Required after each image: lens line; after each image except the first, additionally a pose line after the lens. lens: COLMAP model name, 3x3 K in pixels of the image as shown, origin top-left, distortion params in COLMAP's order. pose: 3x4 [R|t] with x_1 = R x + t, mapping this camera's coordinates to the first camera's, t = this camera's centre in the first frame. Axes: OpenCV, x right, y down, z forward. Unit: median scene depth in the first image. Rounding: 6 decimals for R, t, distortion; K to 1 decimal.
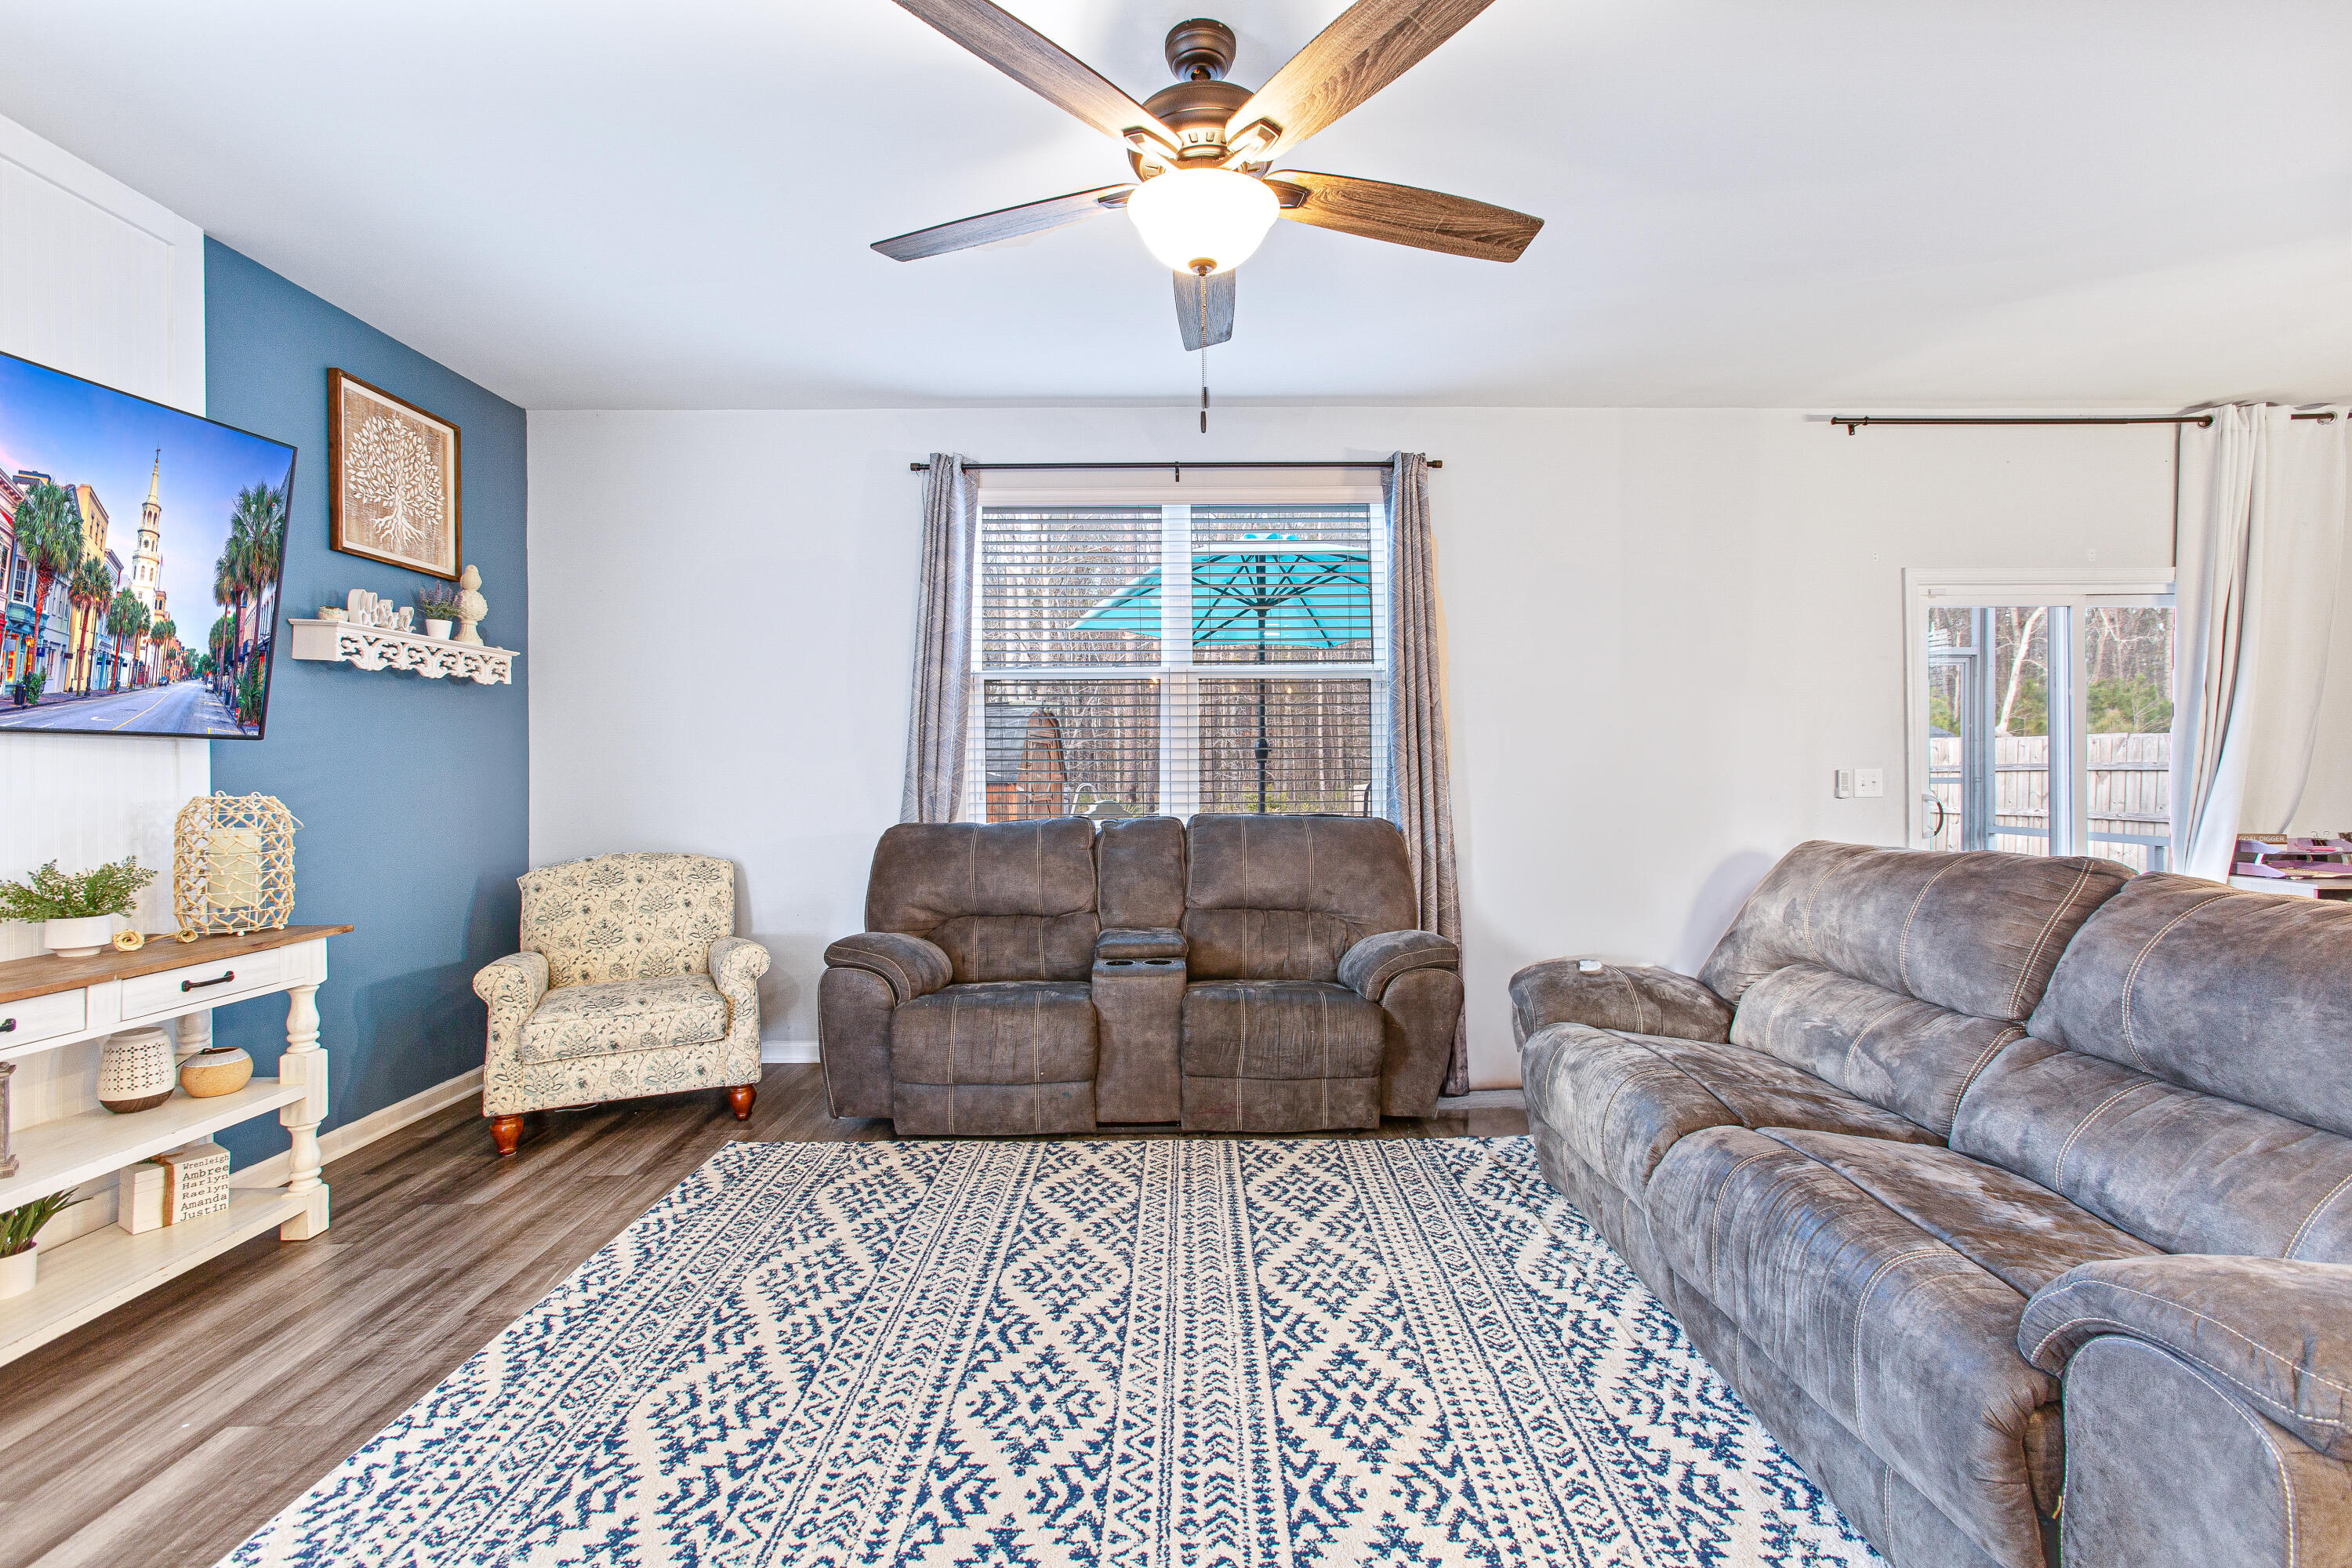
lens RADIAL K [[1051.6, 0, 1177.6], [0, 1051.6, 768.8], [0, 0, 1]] dist [-0.029629, 0.024563]
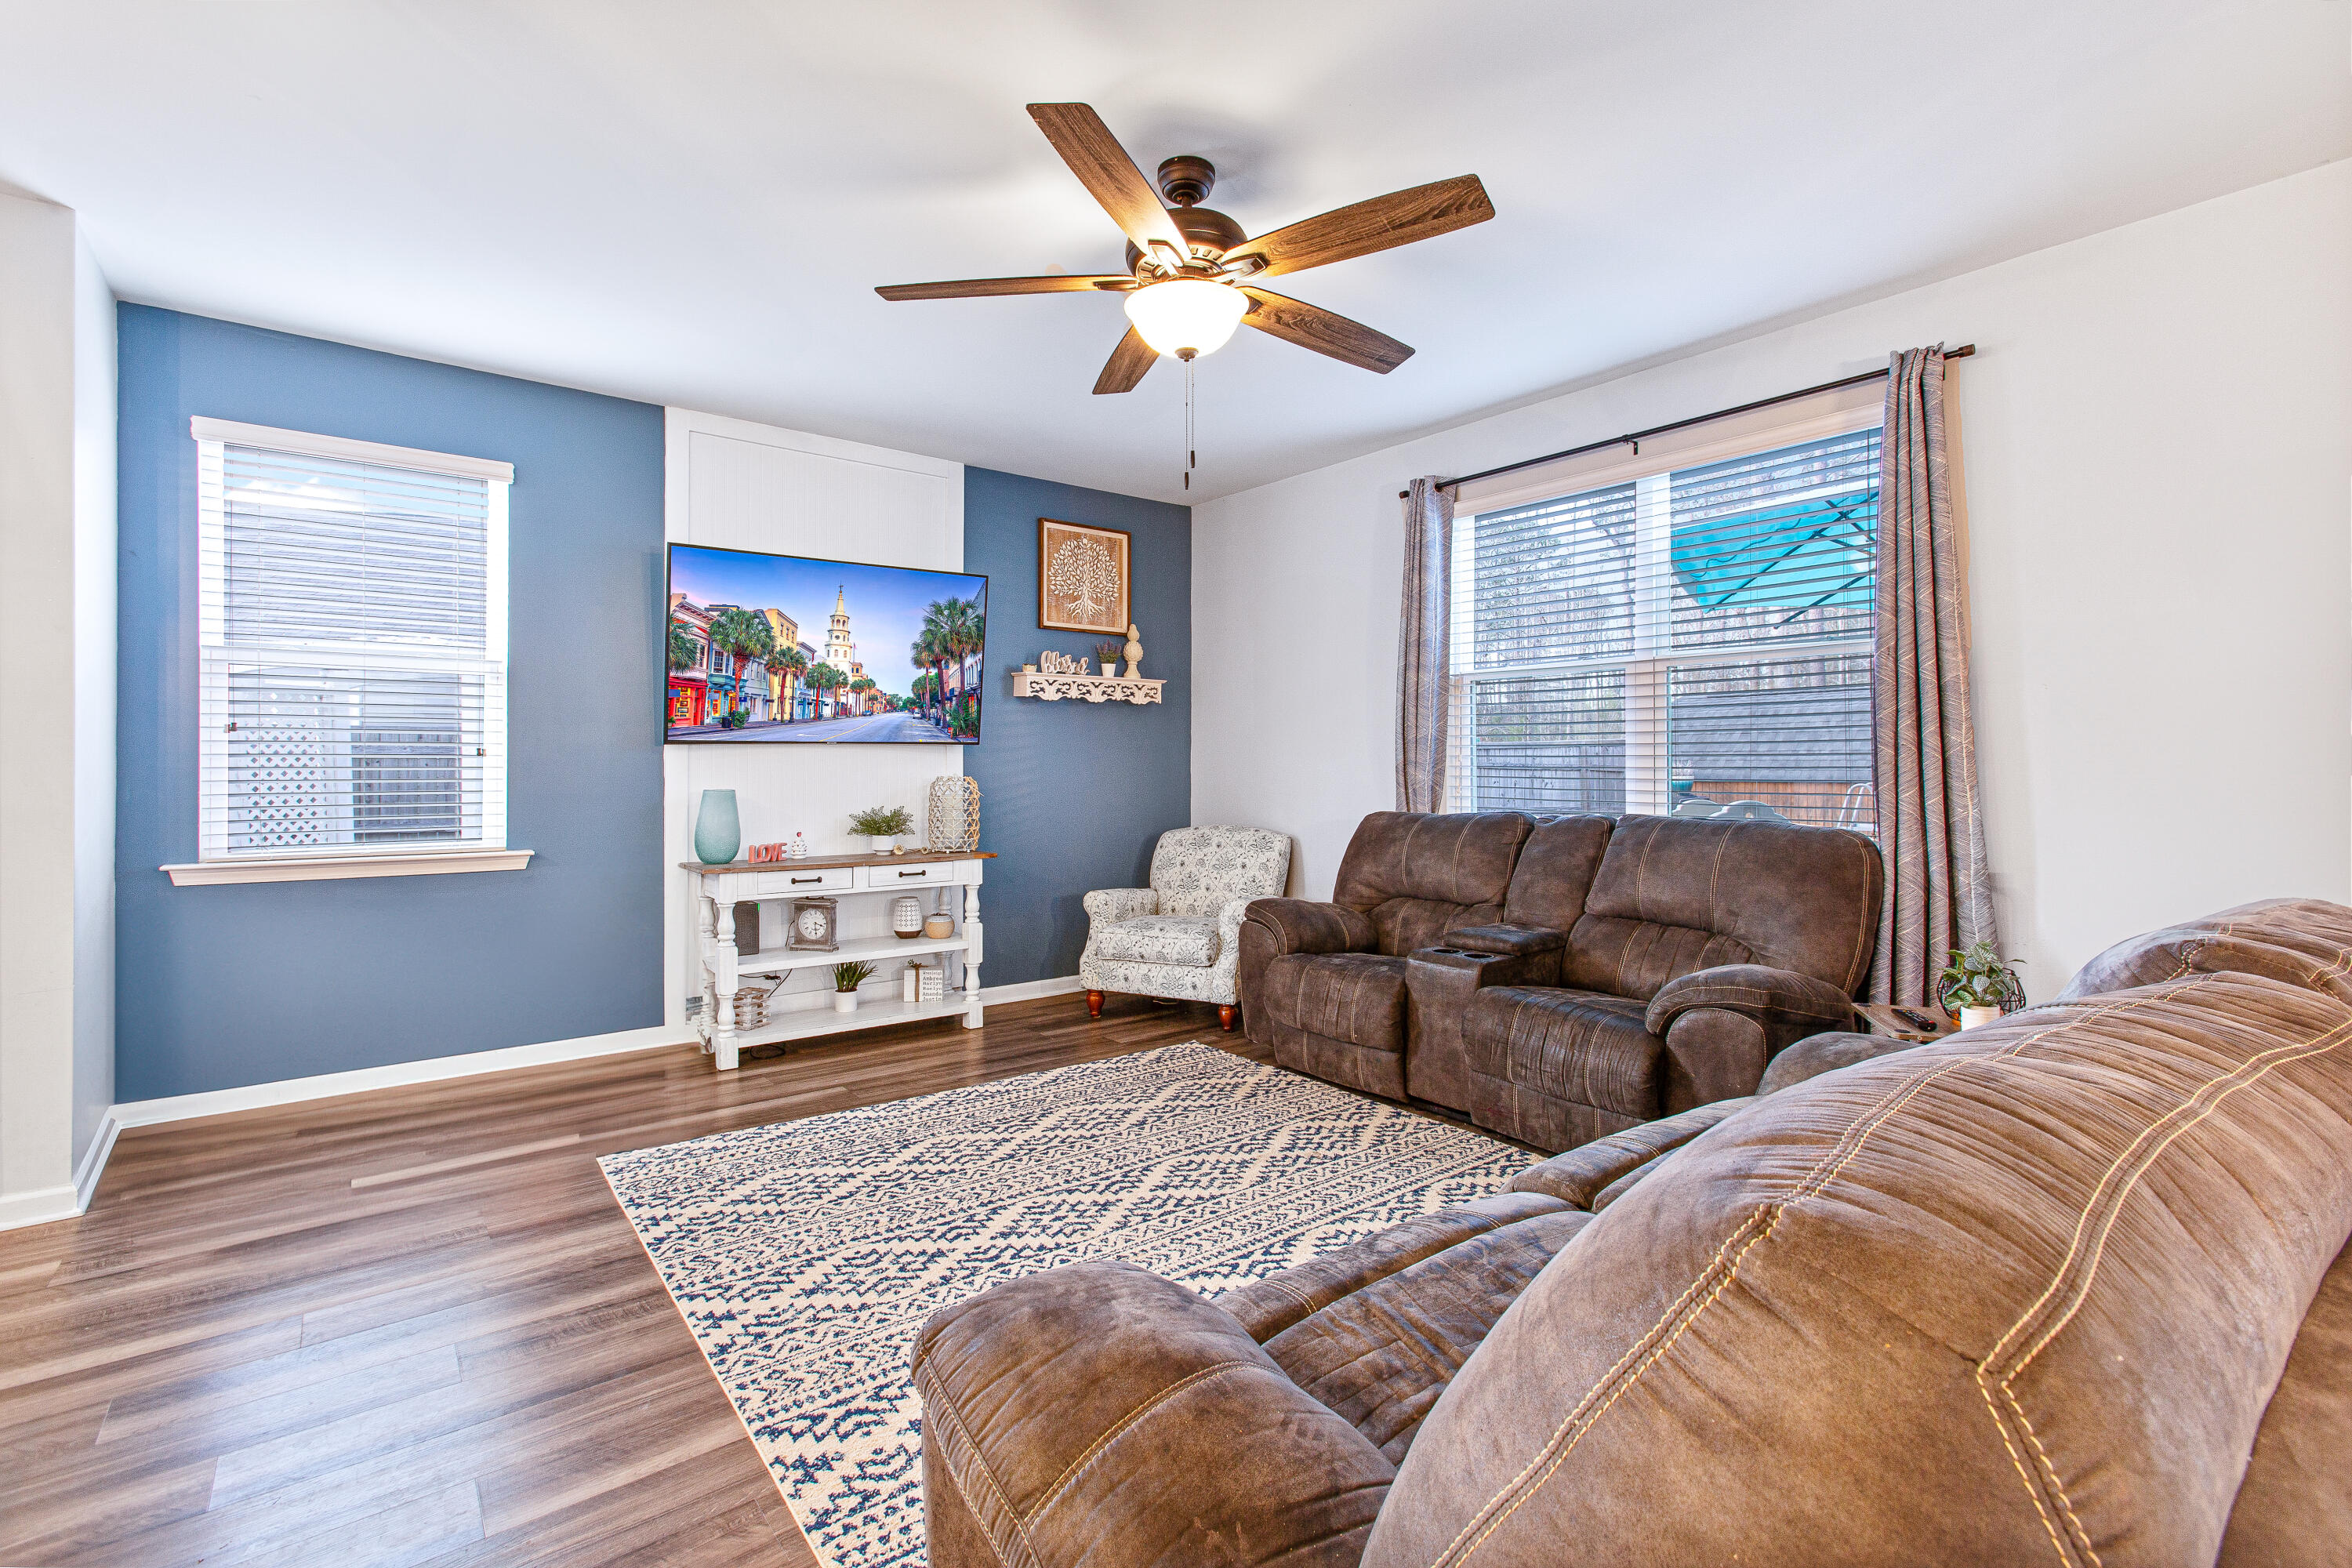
lens RADIAL K [[1051.6, 0, 1177.6], [0, 1051.6, 768.8], [0, 0, 1]] dist [-0.029629, 0.024563]
pose [[0.612229, 0.009825, -0.790620, 0.707389], [-0.006547, 0.999952, 0.007357, -0.002532], [0.790654, 0.000672, 0.612263, 0.179059]]
